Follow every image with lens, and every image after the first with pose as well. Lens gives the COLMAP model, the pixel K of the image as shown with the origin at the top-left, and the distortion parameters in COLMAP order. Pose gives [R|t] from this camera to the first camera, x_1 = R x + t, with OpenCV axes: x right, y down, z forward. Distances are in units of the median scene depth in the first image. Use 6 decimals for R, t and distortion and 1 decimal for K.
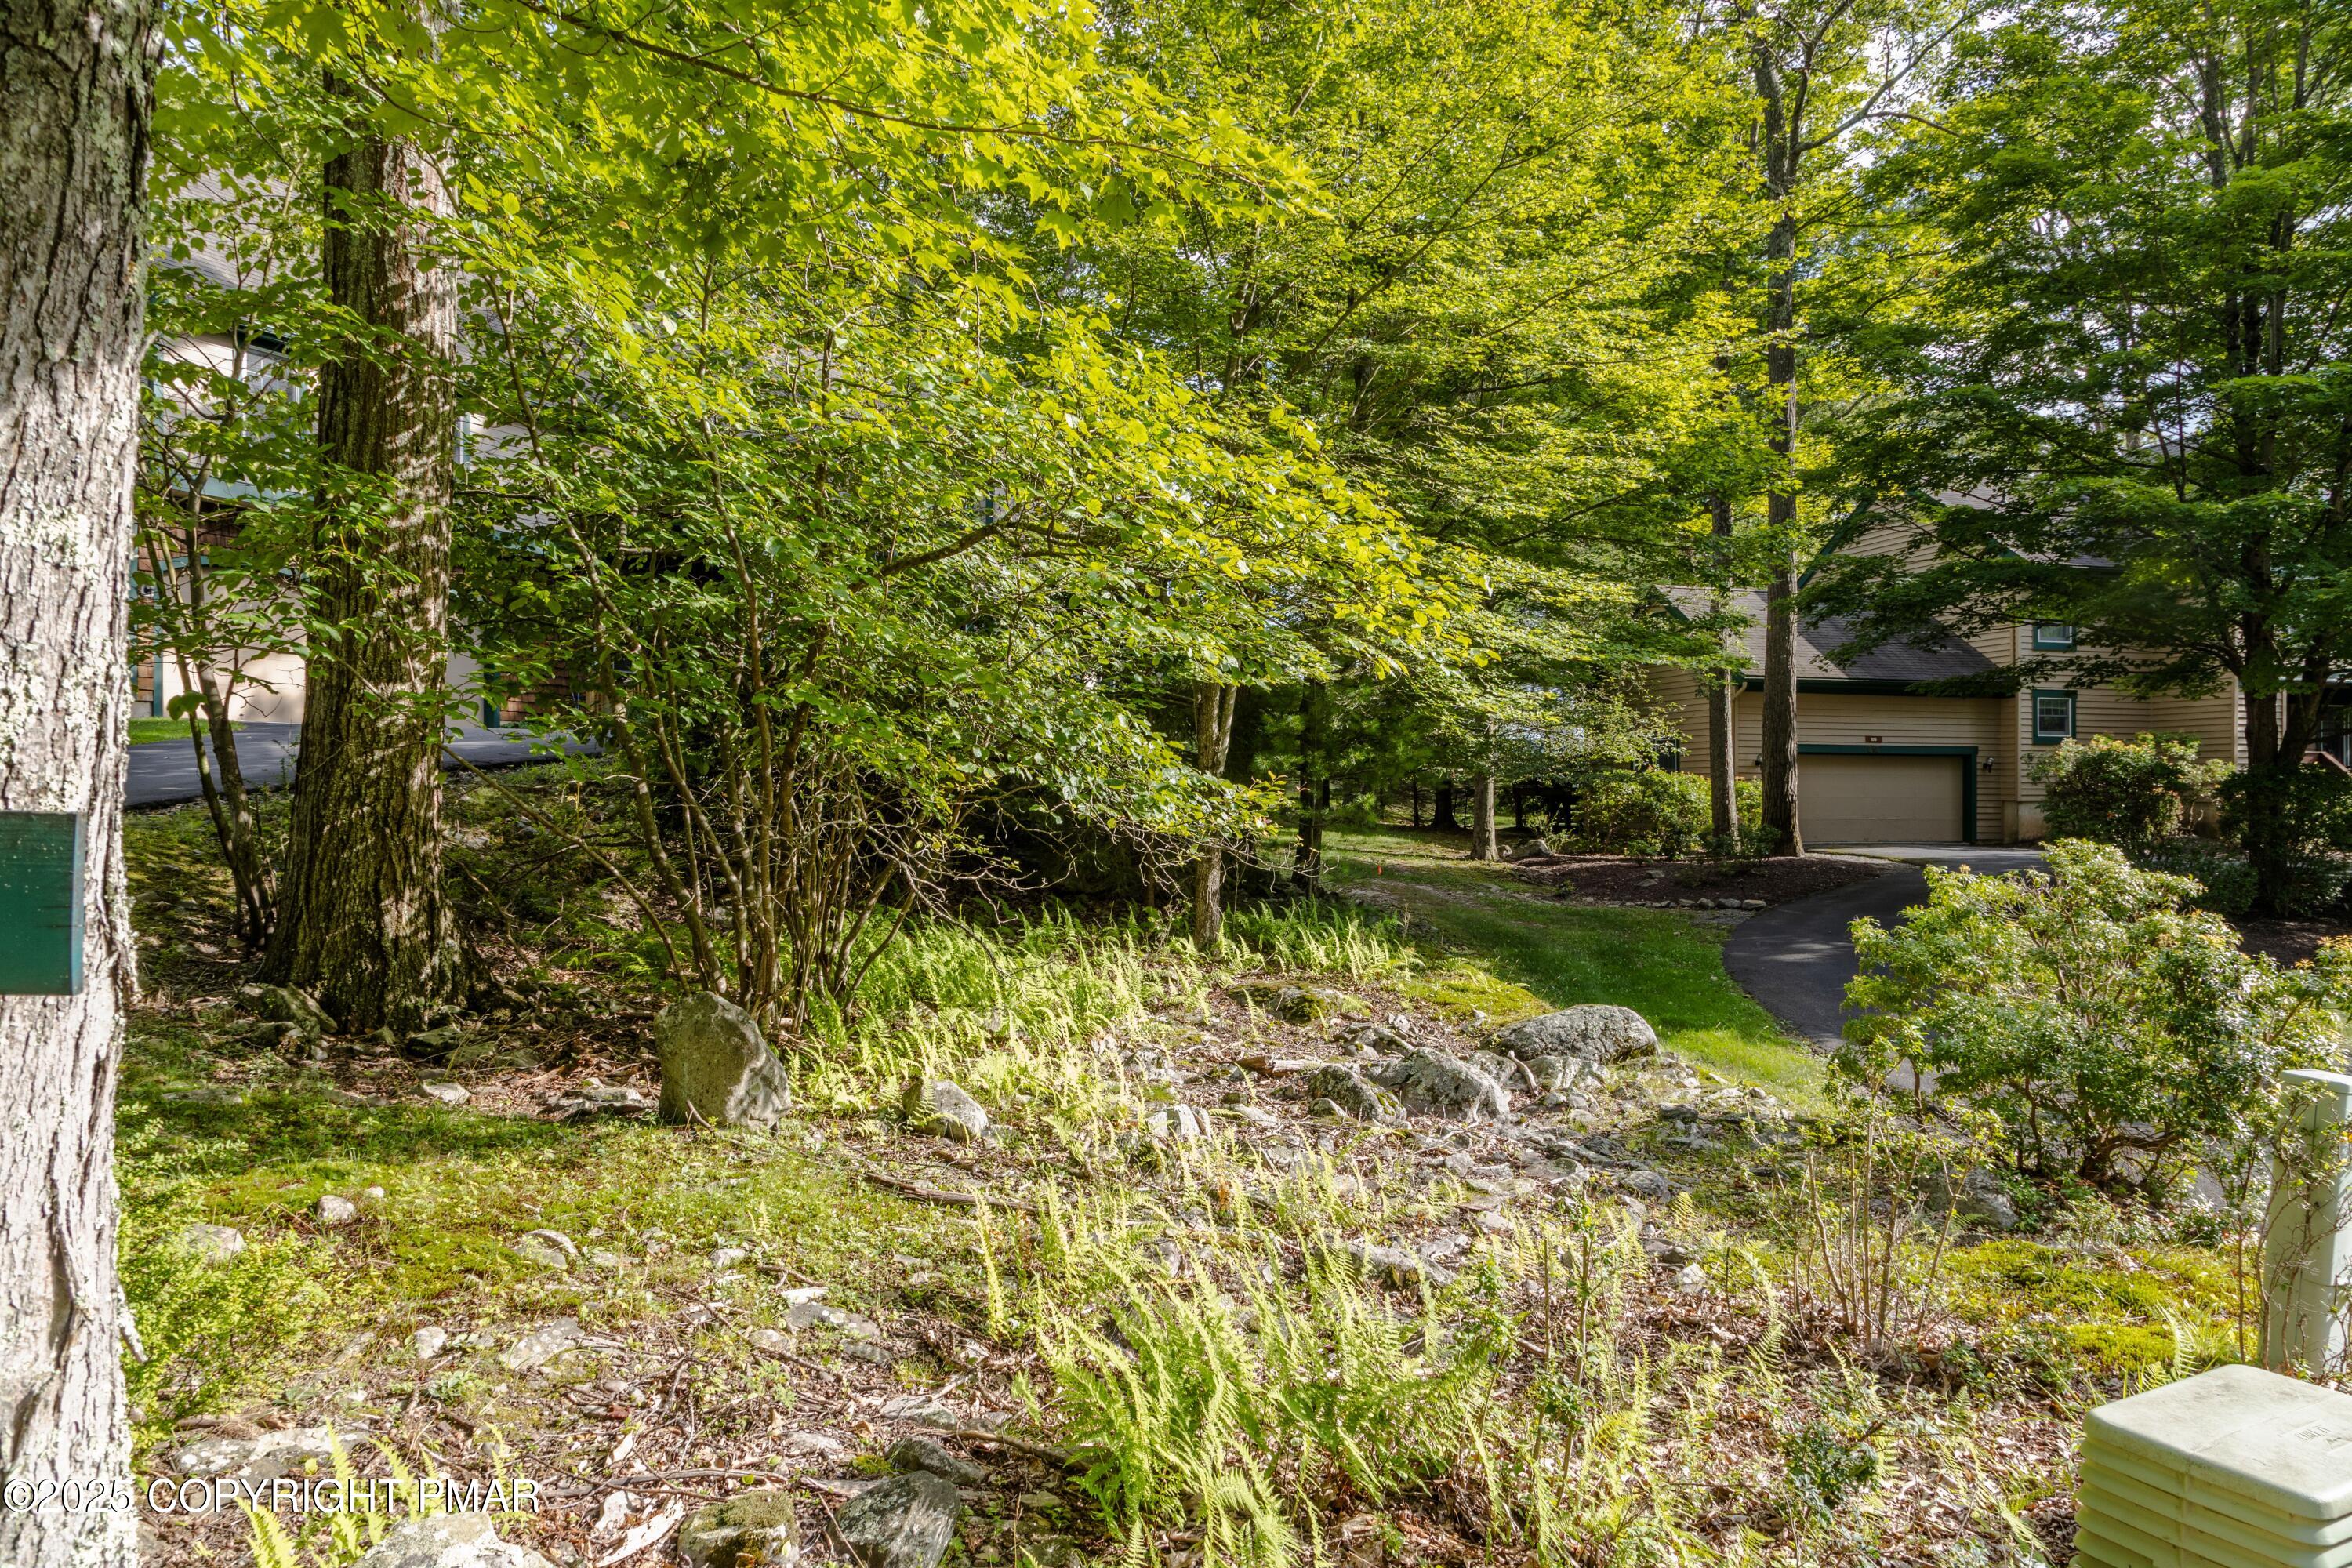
lens RADIAL K [[1589.8, 0, 1208.2], [0, 1589.8, 784.3], [0, 0, 1]] dist [0.011437, 0.002073]
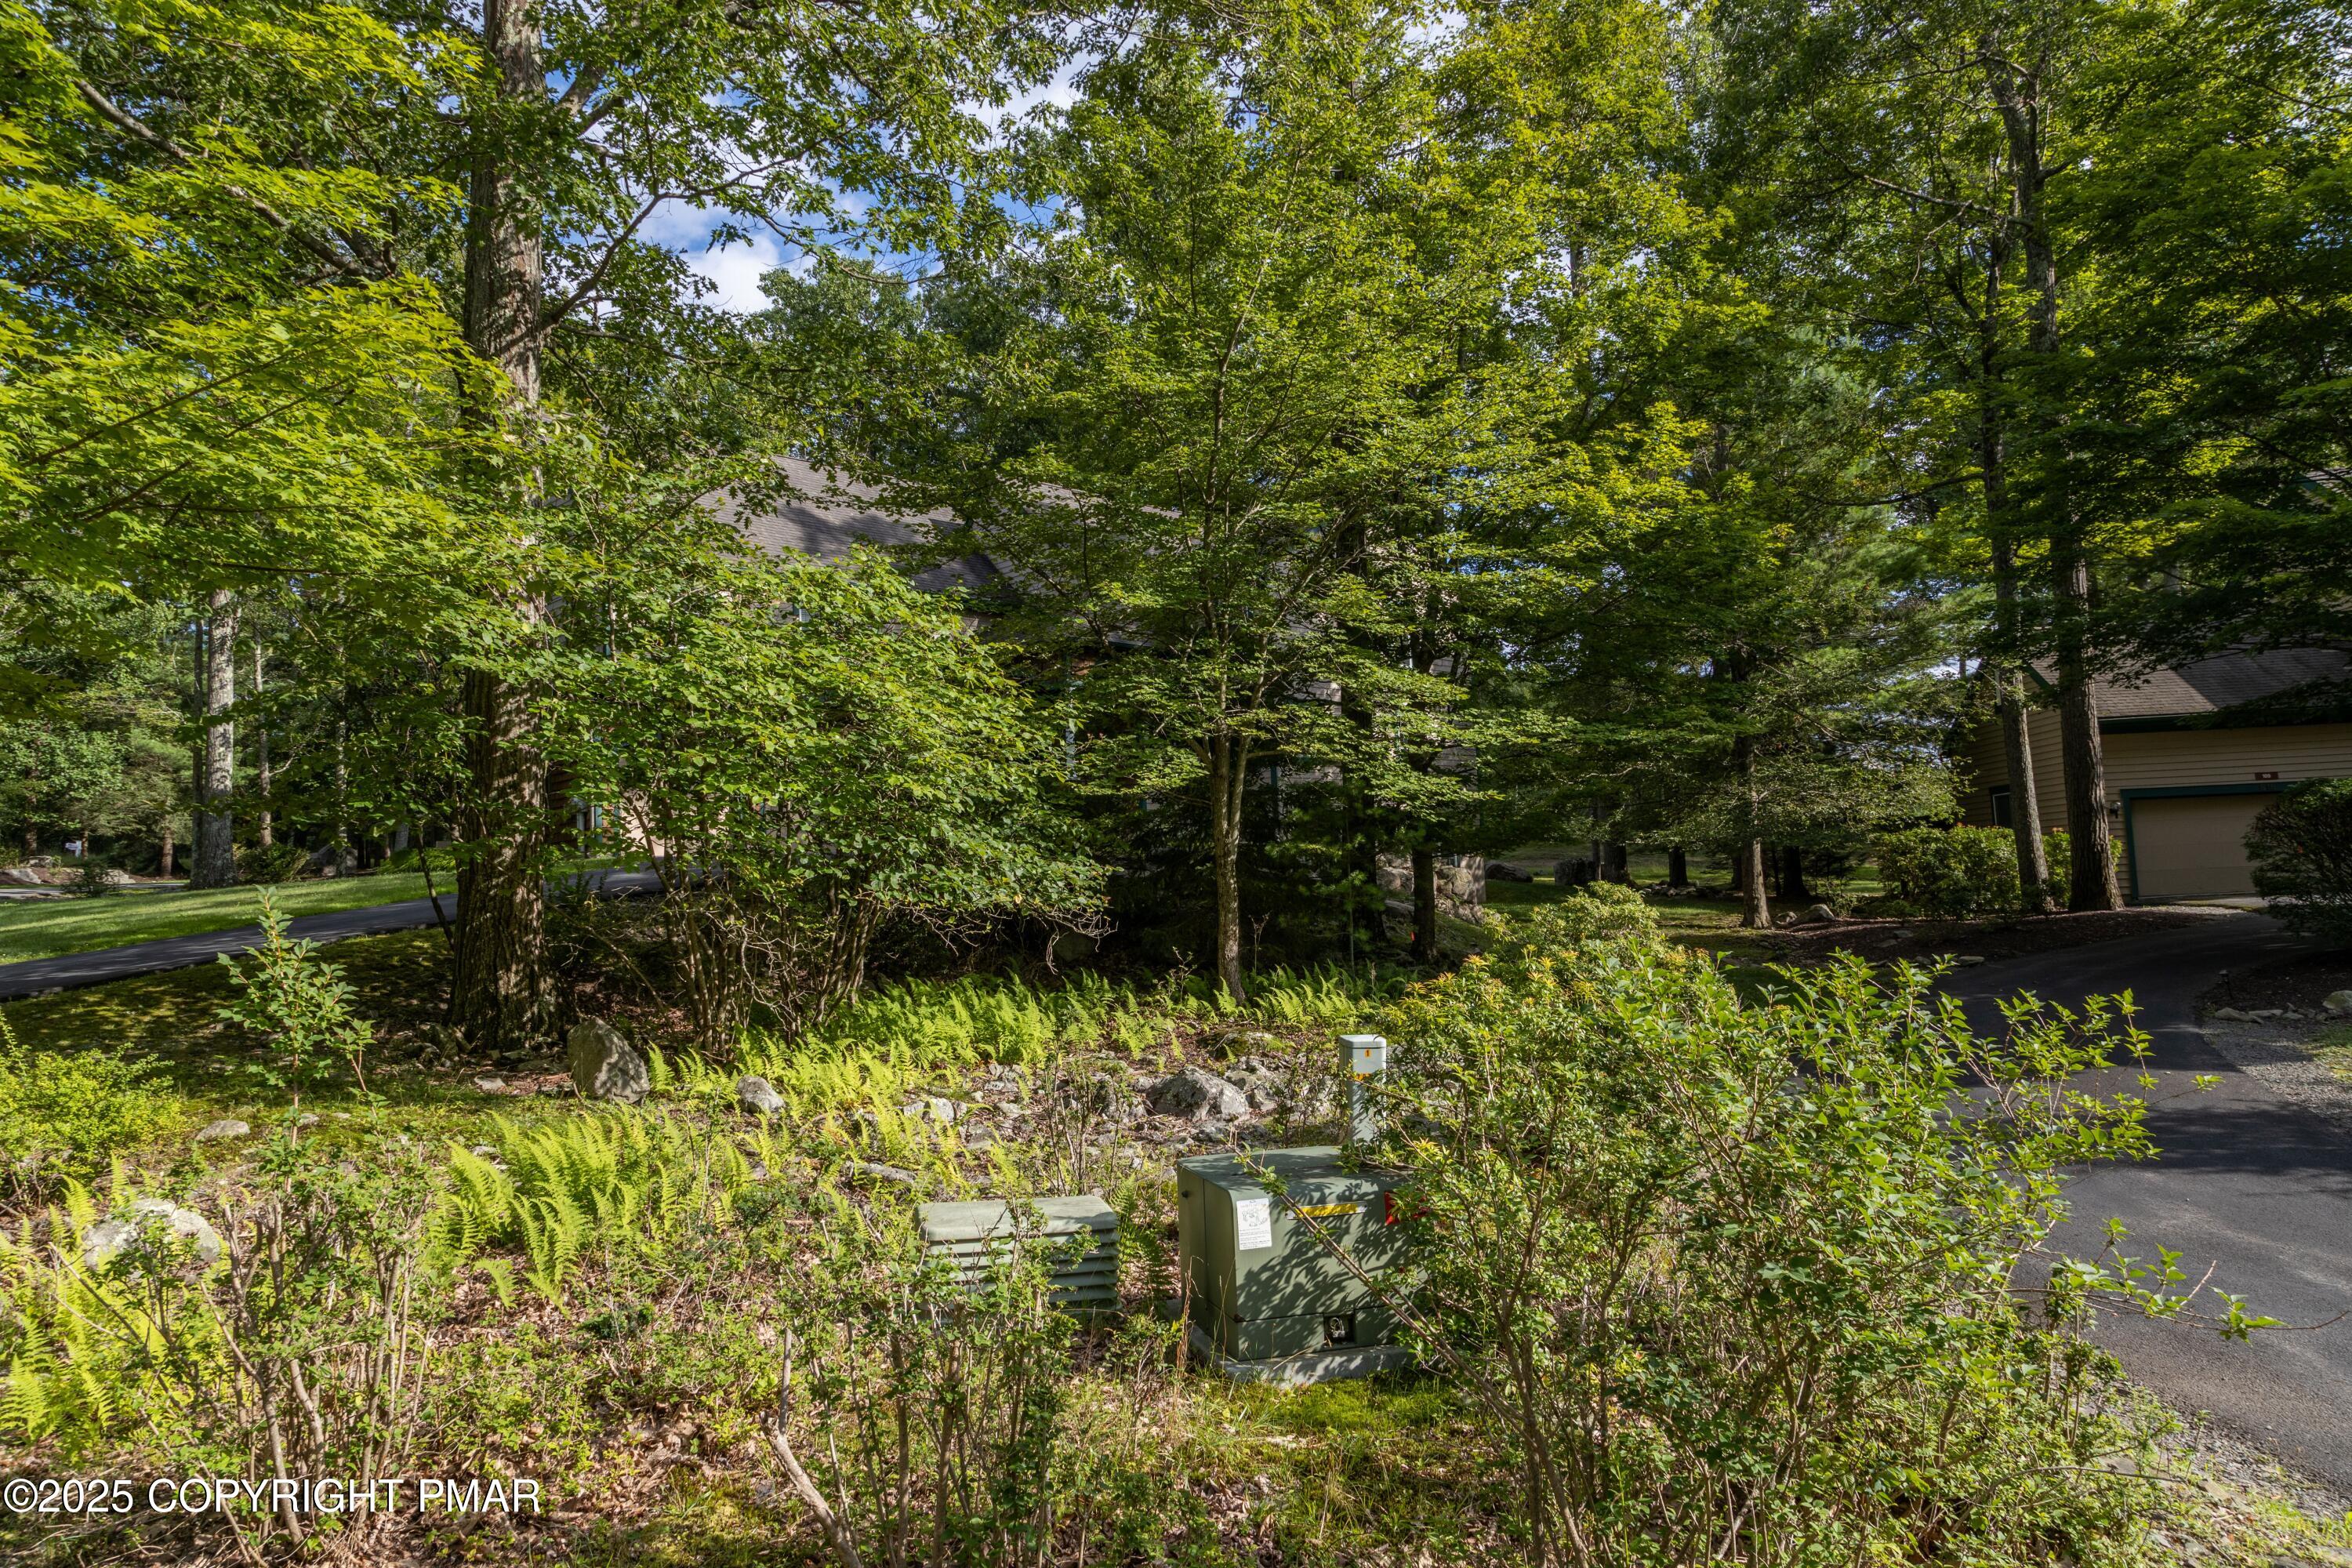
lens RADIAL K [[1589.8, 0, 1162.1], [0, 1589.8, 775.6], [0, 0, 1]] dist [0.011437, 0.002073]
pose [[0.934122, -0.072348, -0.349546, 0.978328], [0.049874, 0.996092, -0.072888, 0.037324], [0.353453, 0.050653, 0.934080, -0.399212]]
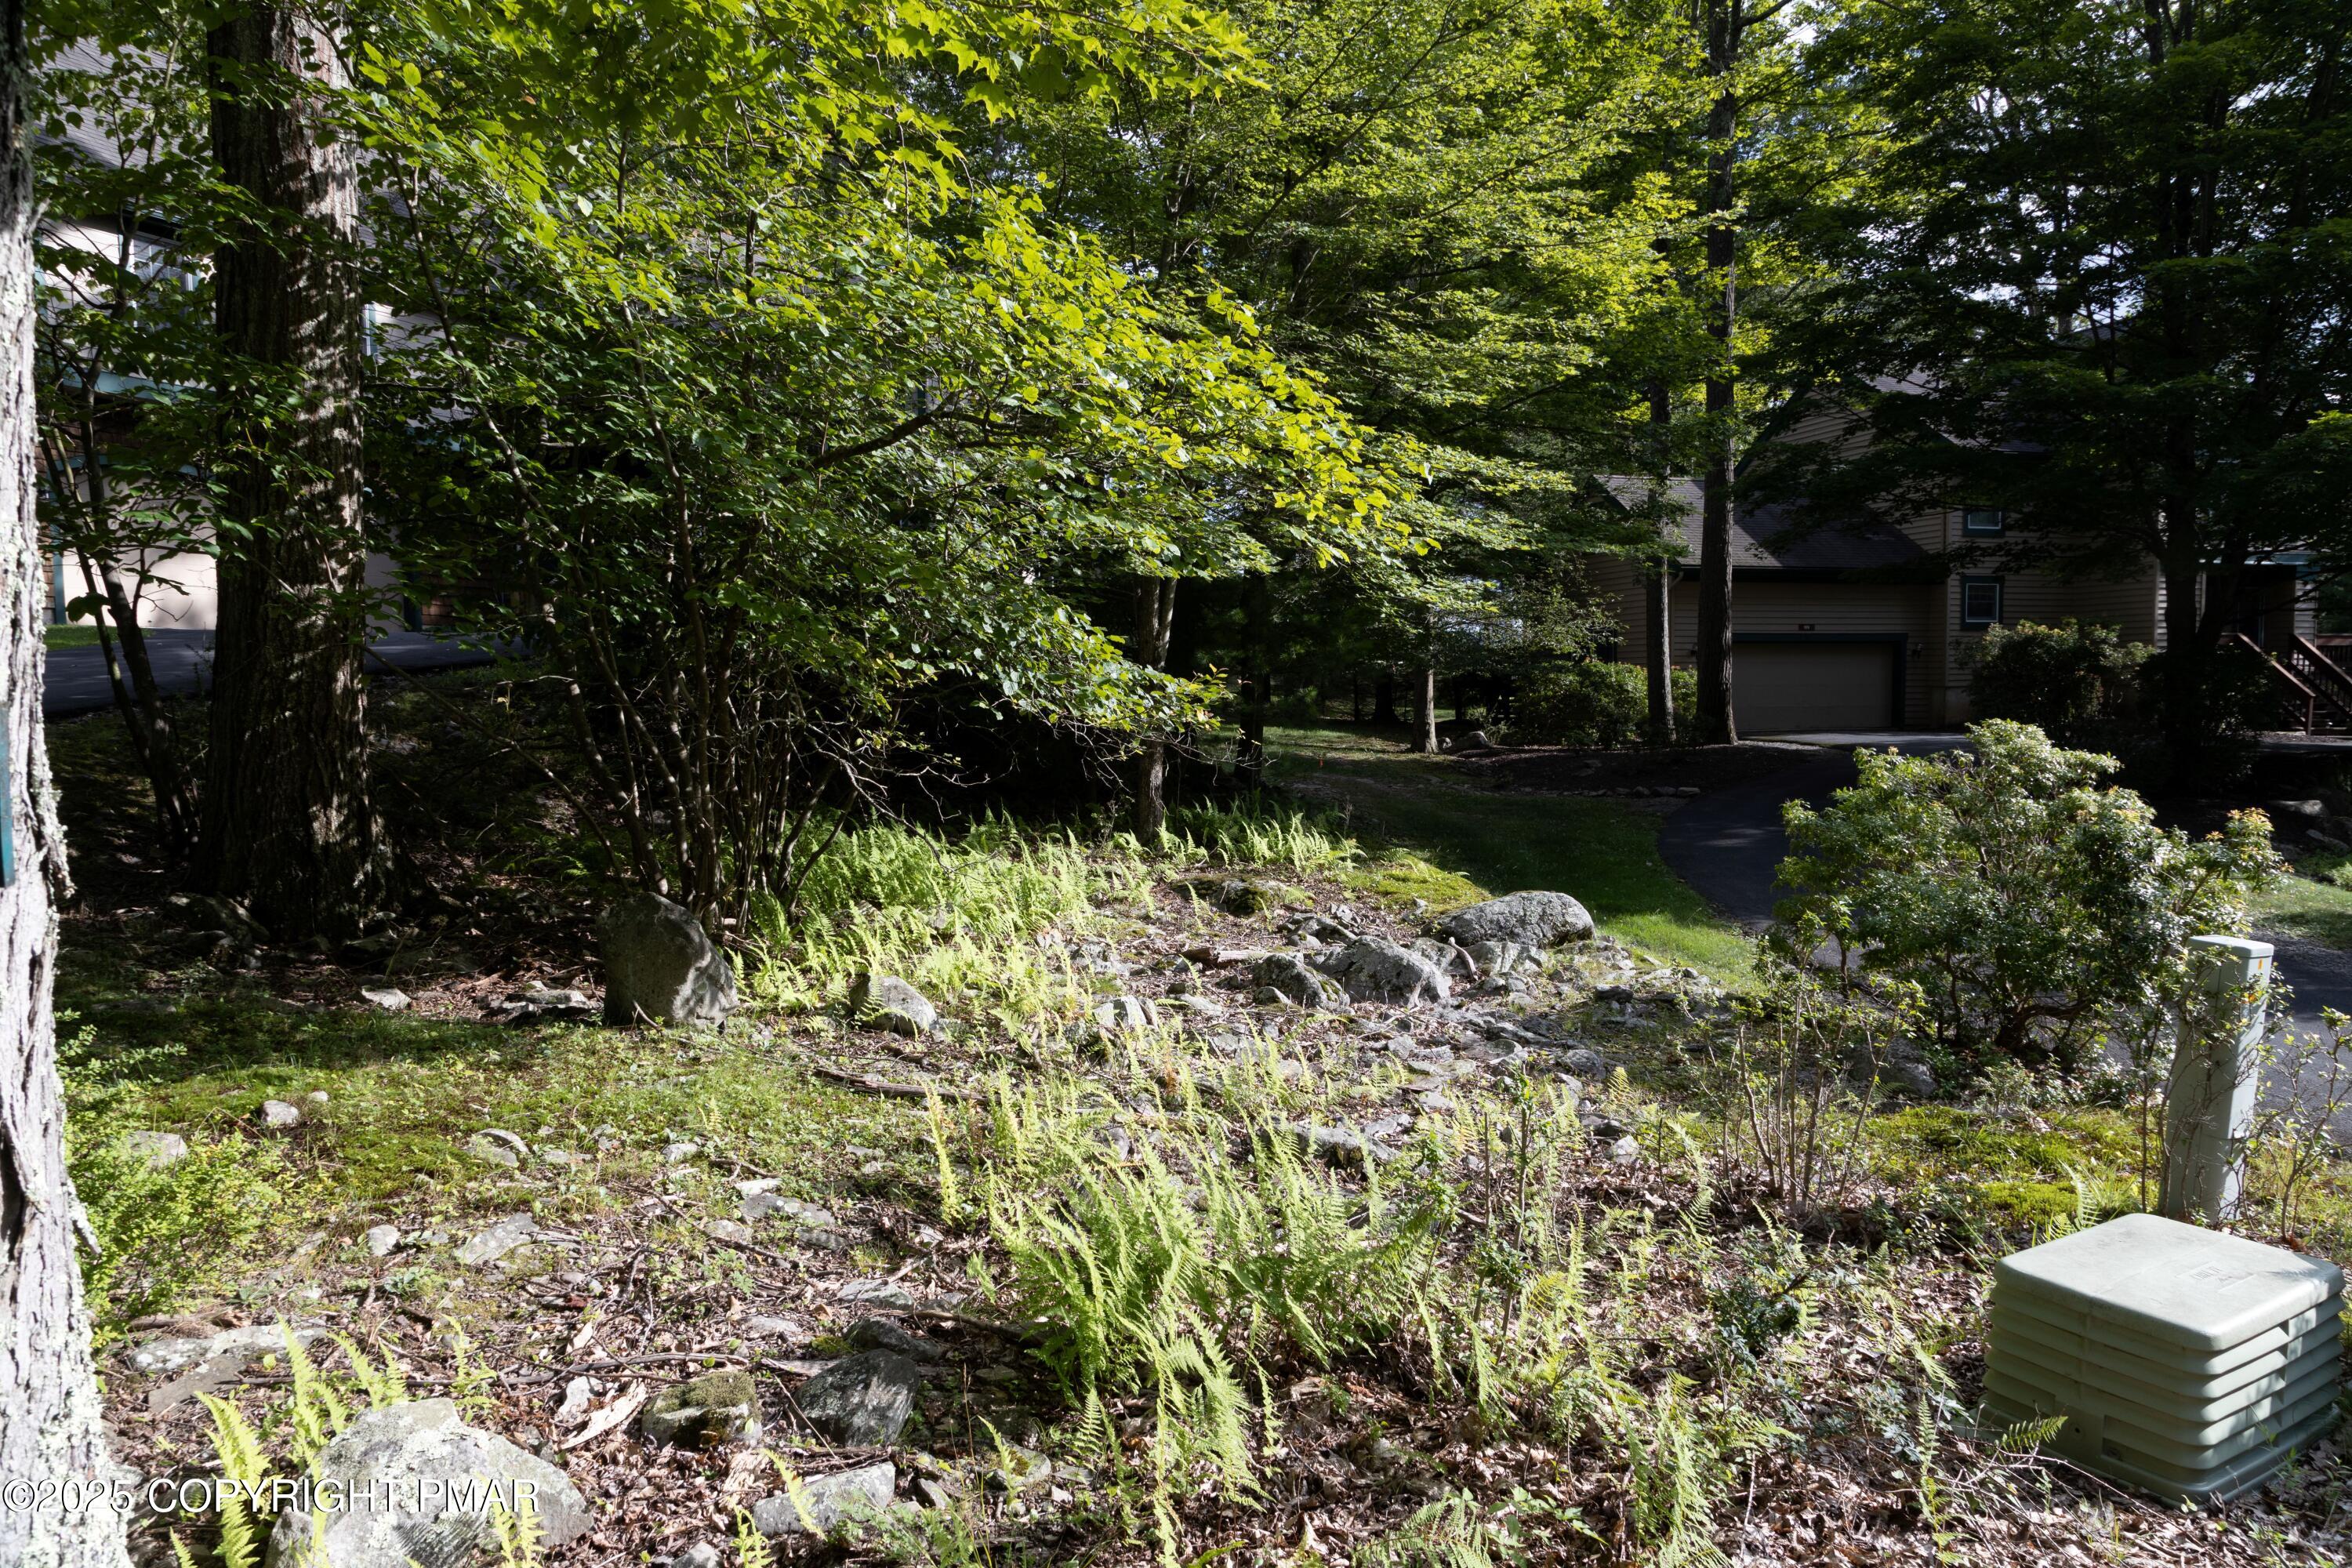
lens RADIAL K [[1589.8, 0, 1210.5], [0, 1589.8, 788.7], [0, 0, 1]] dist [0.011437, 0.002073]
pose [[0.999184, -0.014651, 0.037647, -0.000540], [0.012056, 0.997595, 0.068251, 0.002122], [-0.038556, -0.067741, 0.996958, -0.001362]]
